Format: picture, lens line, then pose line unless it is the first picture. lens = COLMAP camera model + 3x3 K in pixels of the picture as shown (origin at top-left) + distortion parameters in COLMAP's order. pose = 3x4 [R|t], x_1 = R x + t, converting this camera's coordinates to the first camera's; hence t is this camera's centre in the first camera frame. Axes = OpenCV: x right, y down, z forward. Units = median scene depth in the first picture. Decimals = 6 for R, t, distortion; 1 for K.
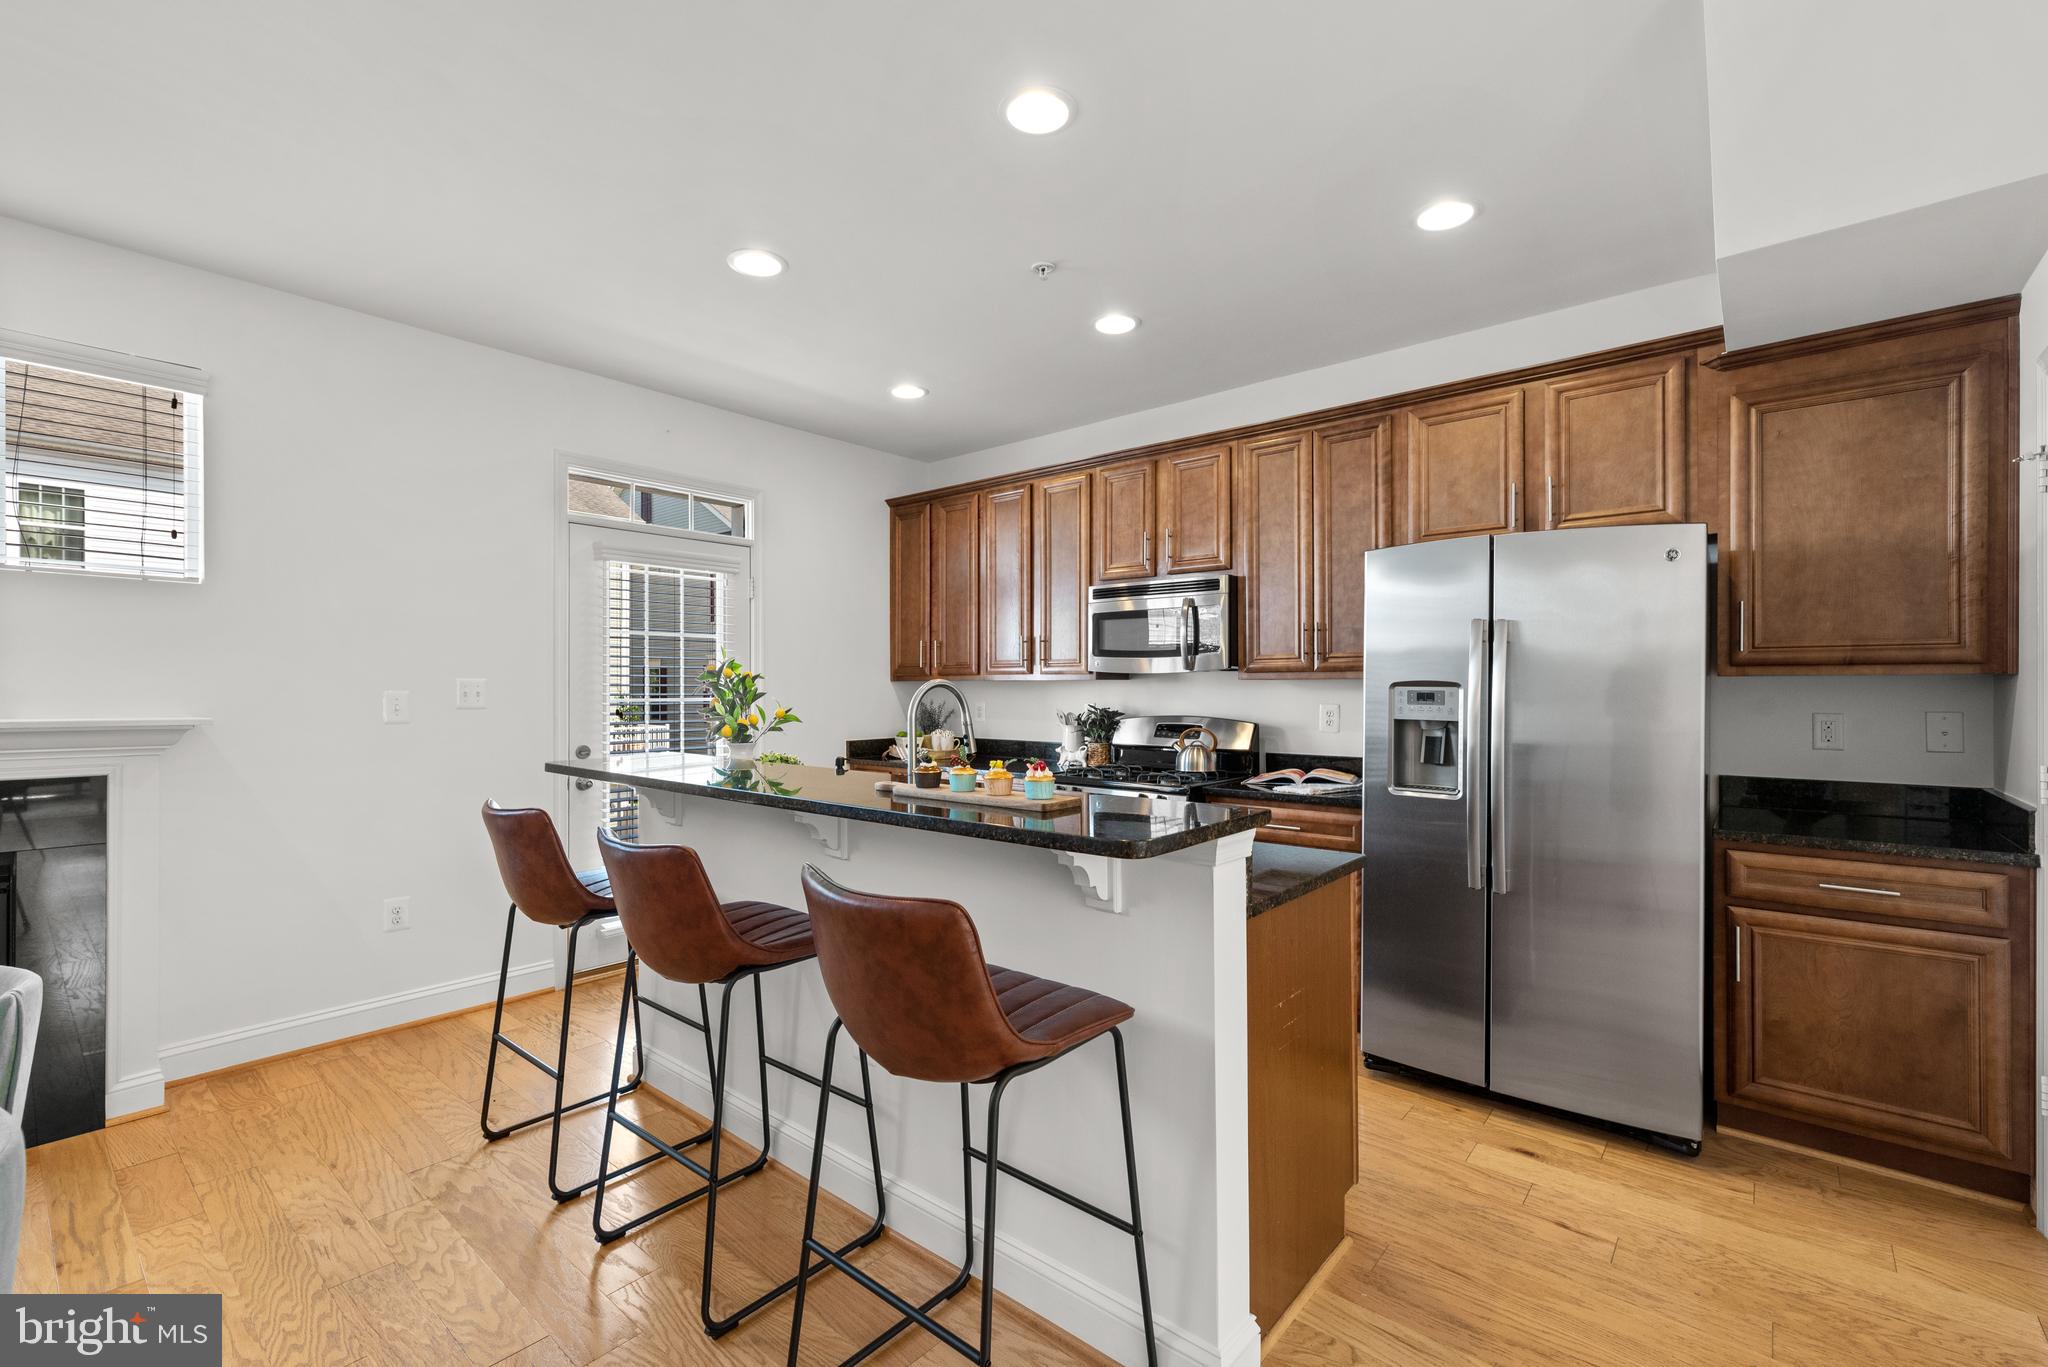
lens RADIAL K [[873.8, 0, 1024.0], [0, 873.8, 683.5], [0, 0, 1]] dist [-0.000244, 0.000328]
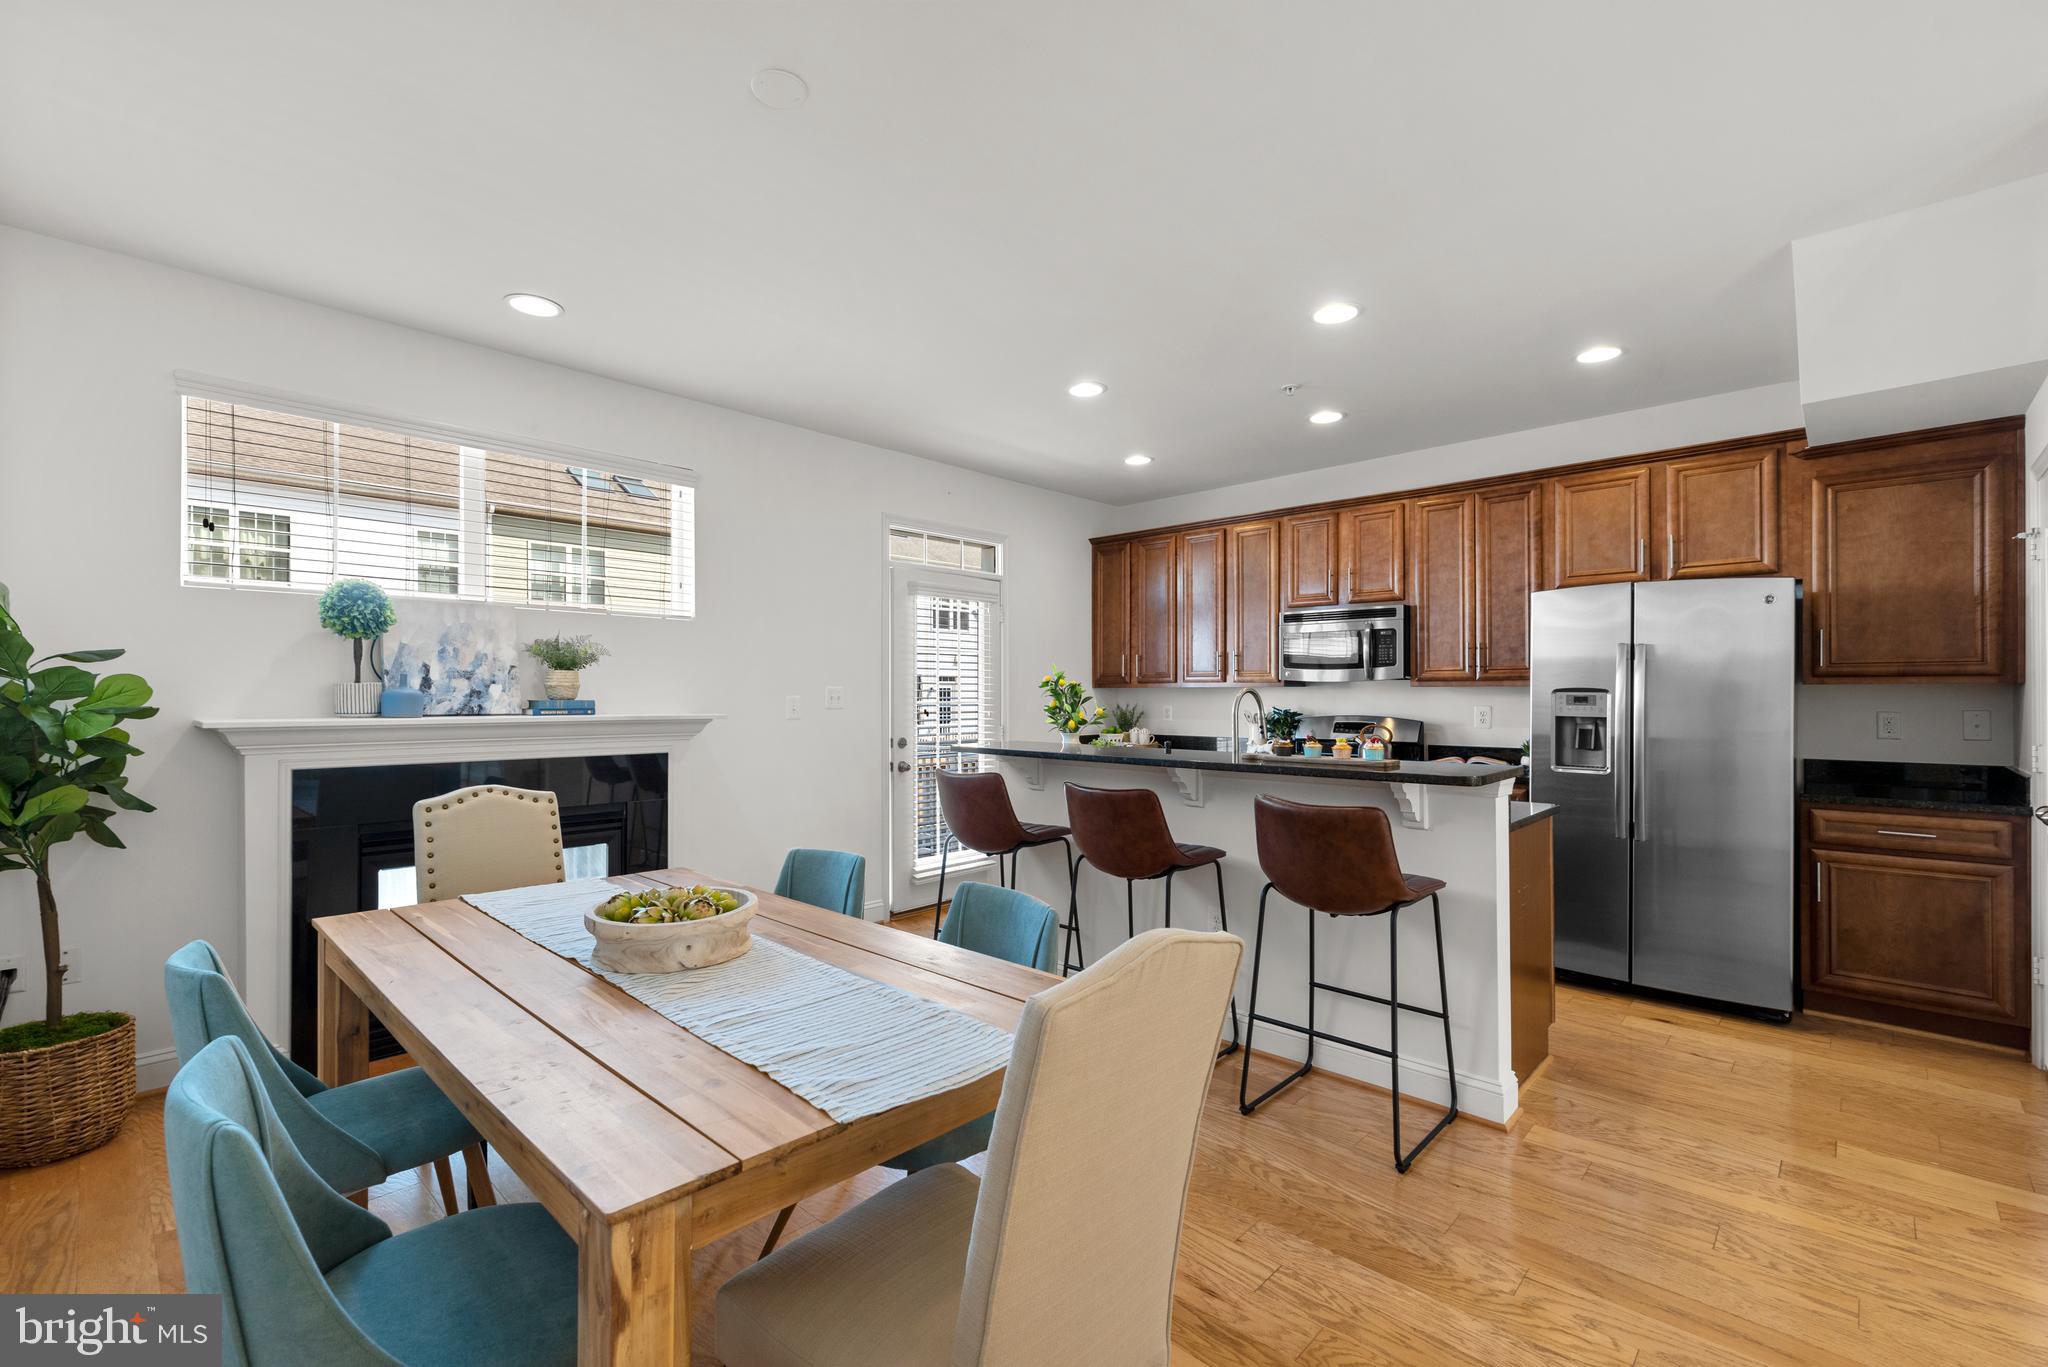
lens RADIAL K [[877.6, 0, 1031.8], [0, 877.6, 686.3], [0, 0, 1]] dist [0.001115, -0.000485]
pose [[0.998882, -0.000269, -0.047277, -0.339046], [0.000131, 0.999996, -0.002917, -0.001698], [0.047278, 0.002907, 0.998878, -0.420360]]
